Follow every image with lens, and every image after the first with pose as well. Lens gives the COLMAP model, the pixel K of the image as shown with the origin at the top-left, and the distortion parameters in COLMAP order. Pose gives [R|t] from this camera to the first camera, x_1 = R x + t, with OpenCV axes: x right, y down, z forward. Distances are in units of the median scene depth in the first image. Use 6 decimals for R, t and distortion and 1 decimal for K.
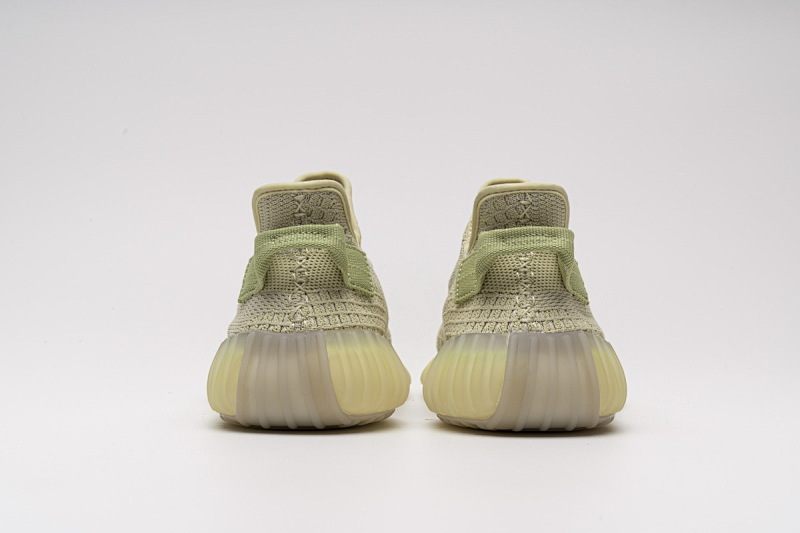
lens RADIAL K [[1096.1, 0, 400.0], [0, 1096.1, 266.5], [0, 0, 1]] dist [-0.038927, 0.822993]
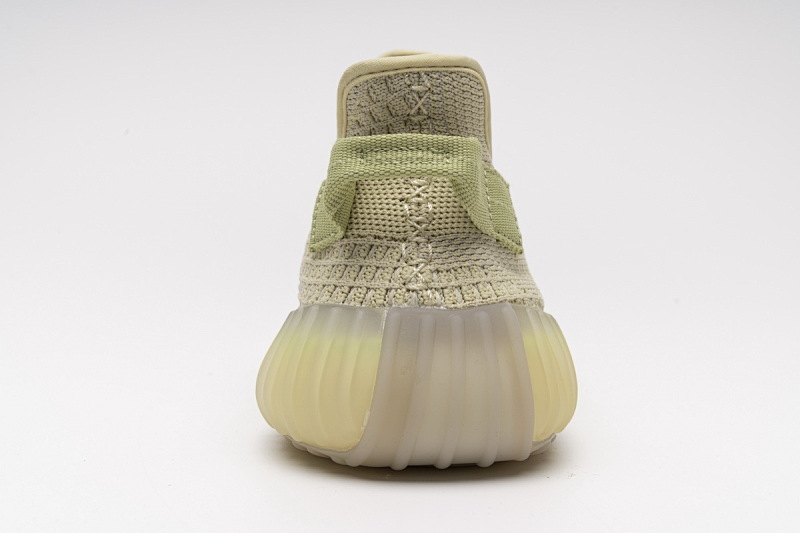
lens RADIAL K [[1096.1, 0, 400.0], [0, 1096.1, 266.5], [0, 0, 1]] dist [-0.038927, 0.822993]
pose [[0.998717, 0.007312, 0.050101, 0.075767], [-0.012075, 0.995362, 0.095444, -0.018837], [-0.049170, -0.095927, 0.994173, 0.402241]]
